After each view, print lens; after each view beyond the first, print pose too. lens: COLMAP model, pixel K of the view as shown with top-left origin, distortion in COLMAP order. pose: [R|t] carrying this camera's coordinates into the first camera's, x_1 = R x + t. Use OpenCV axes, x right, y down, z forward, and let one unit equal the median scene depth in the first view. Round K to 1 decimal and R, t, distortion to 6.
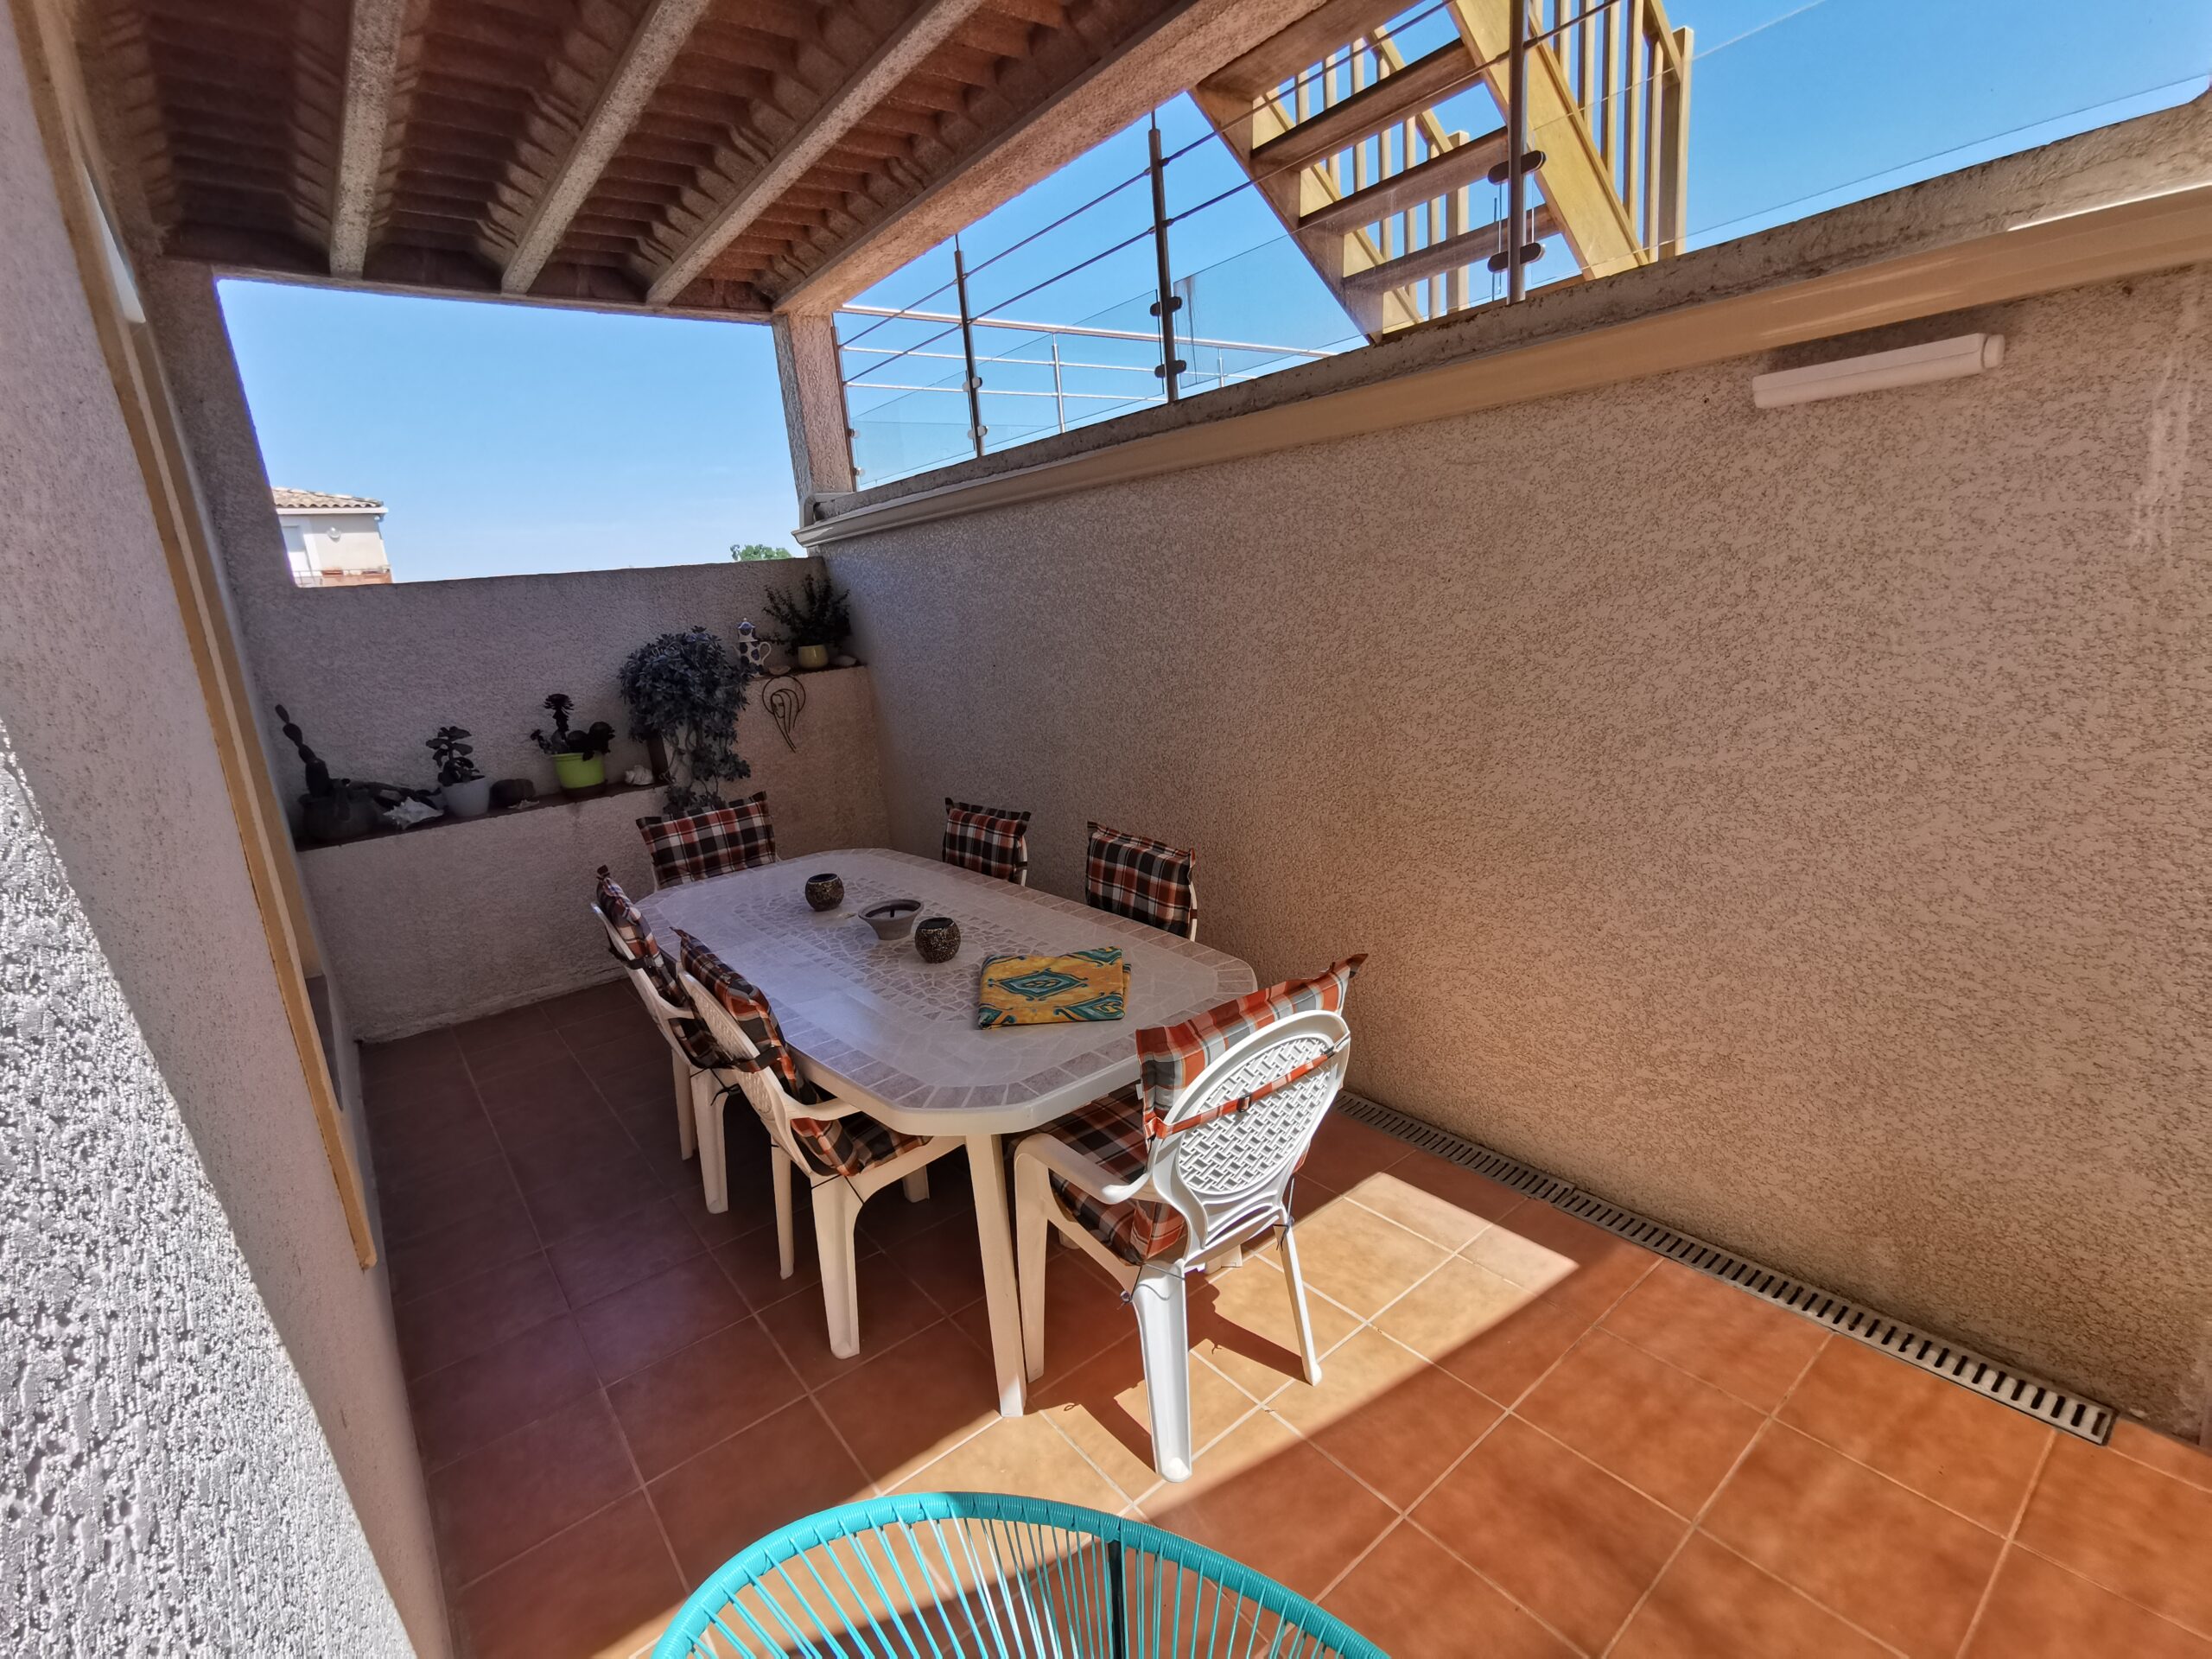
lens RADIAL K [[1016.2, 0, 1096.1], [0, 1016.2, 847.4], [0, 0, 1]] dist [-0.010137, 0.010625]
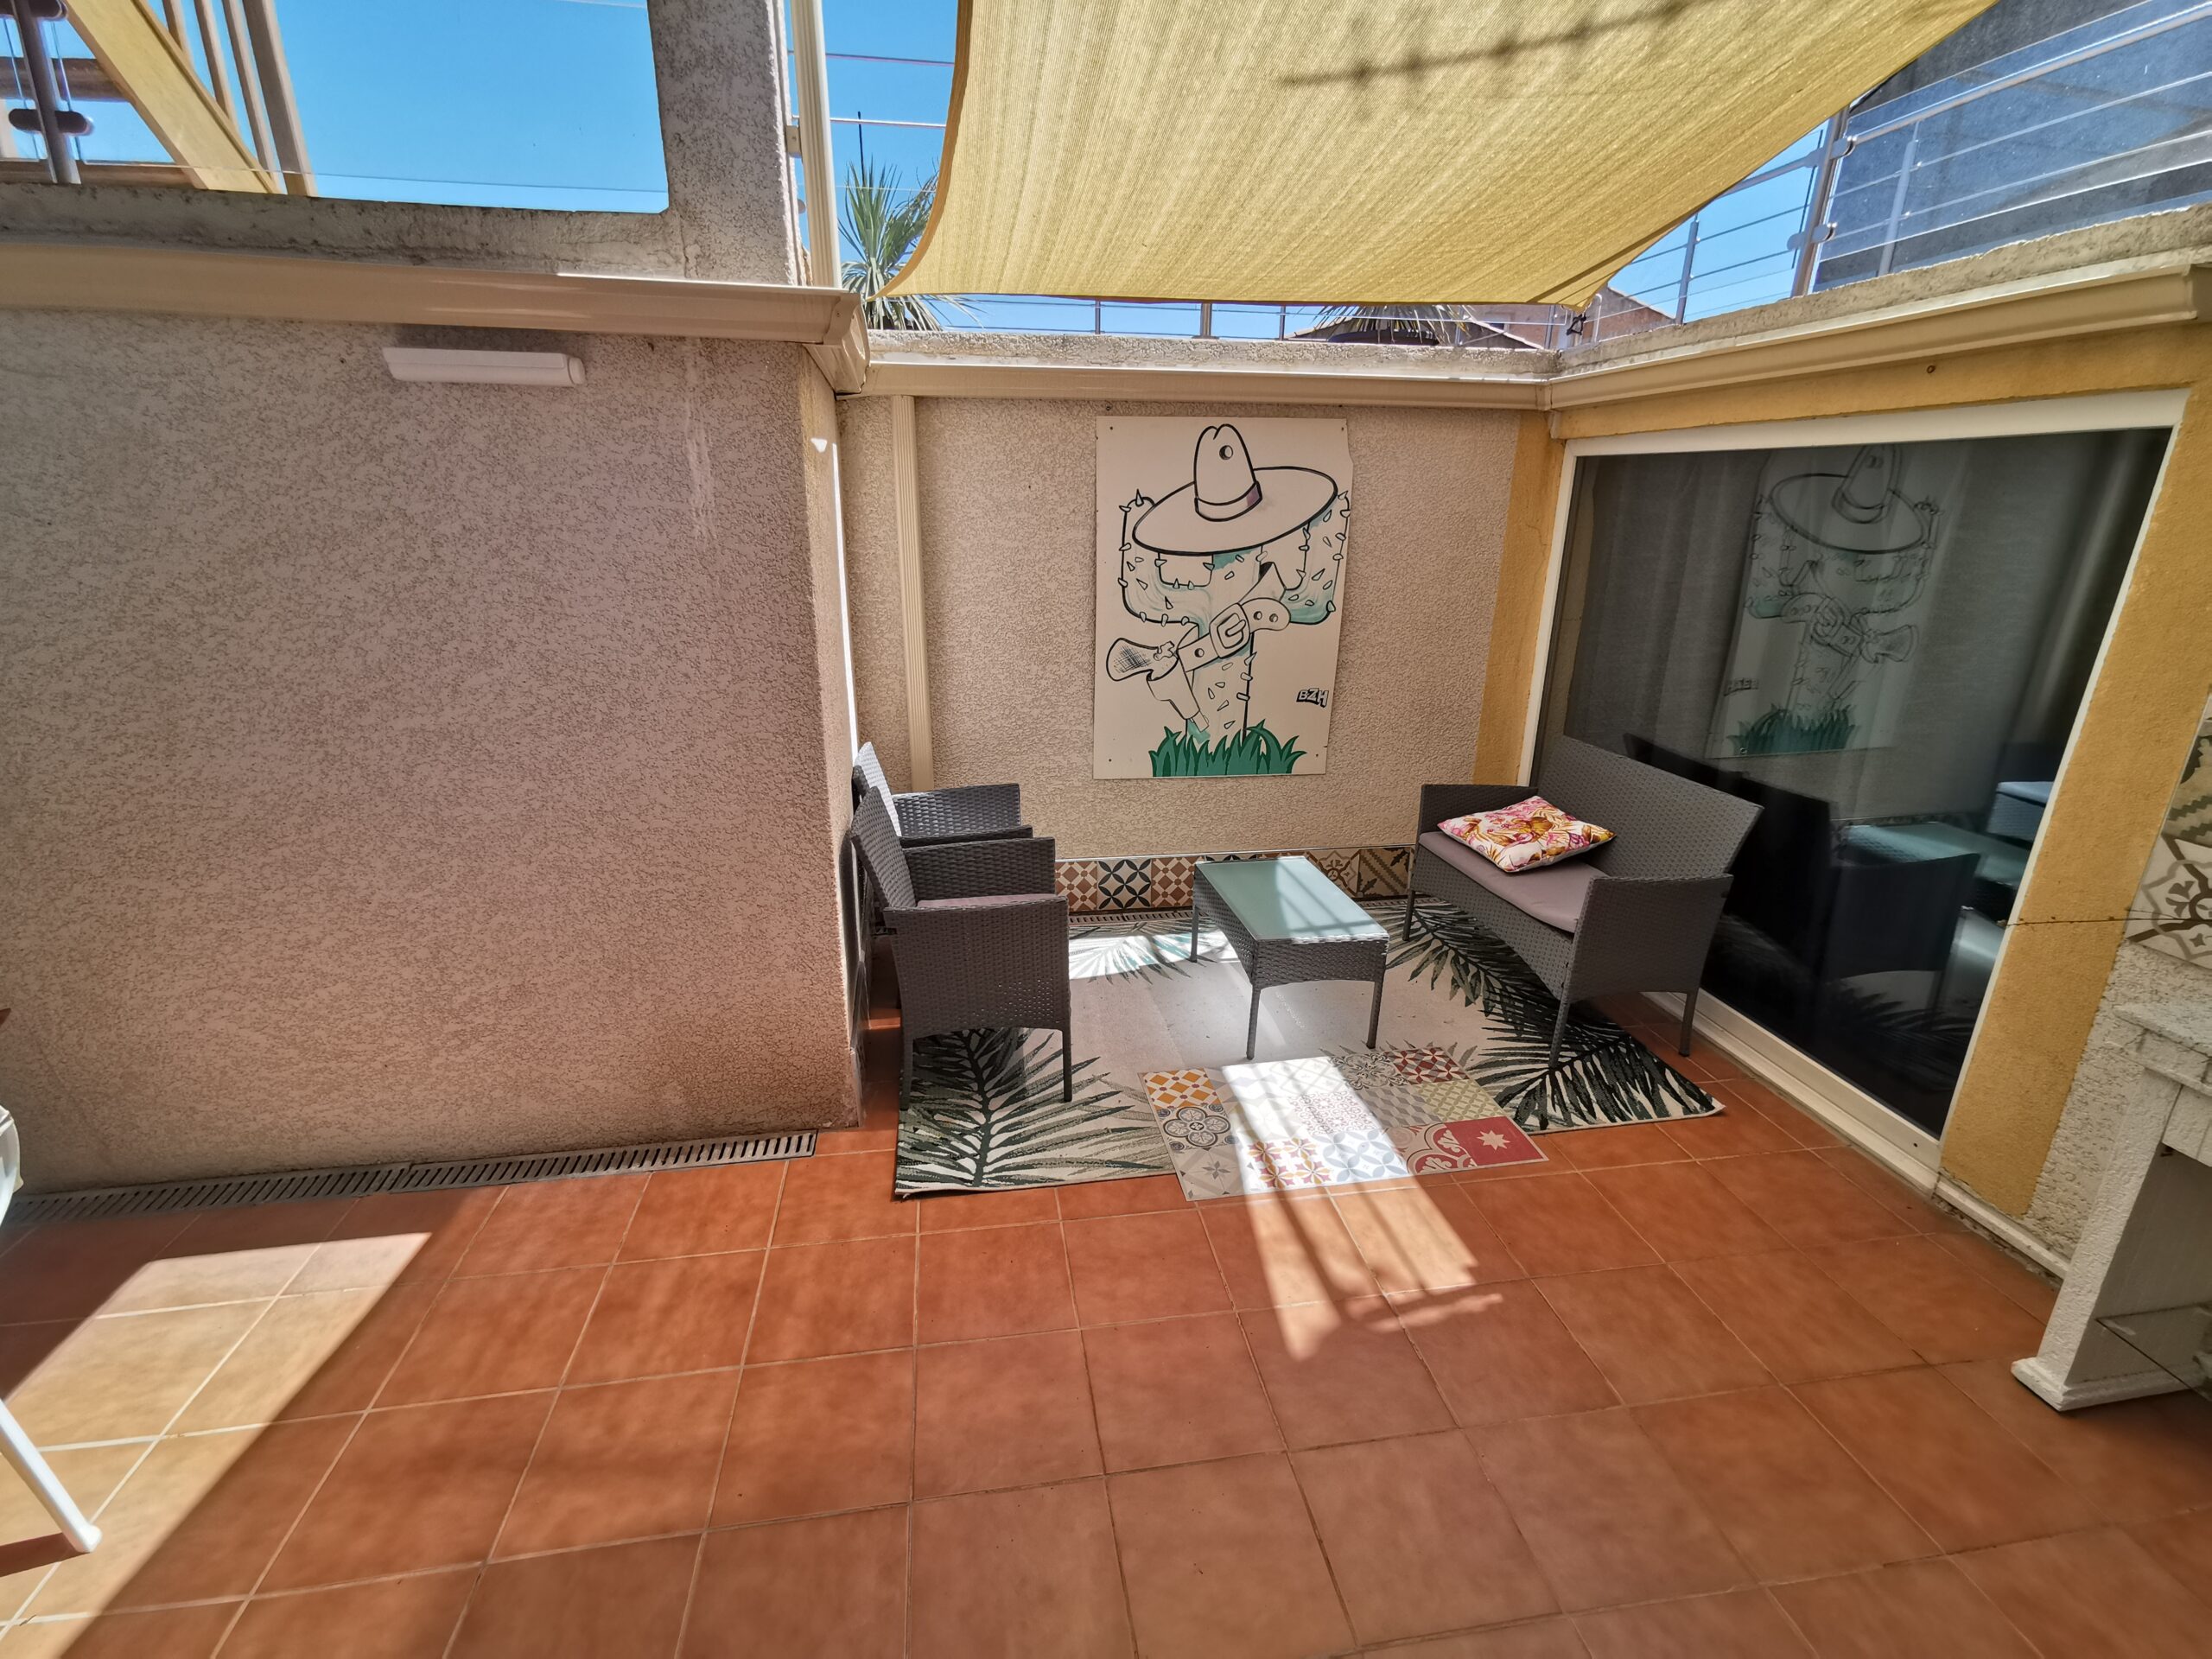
lens RADIAL K [[1016.2, 0, 1113.3], [0, 1016.2, 830.7], [0, 0, 1]] dist [-0.010137, 0.010625]
pose [[0.478823, -0.192465, 0.856555, 0.023295], [0.168897, 0.977642, 0.125258, 0.014211], [-0.861512, 0.084693, 0.500624, -0.116001]]
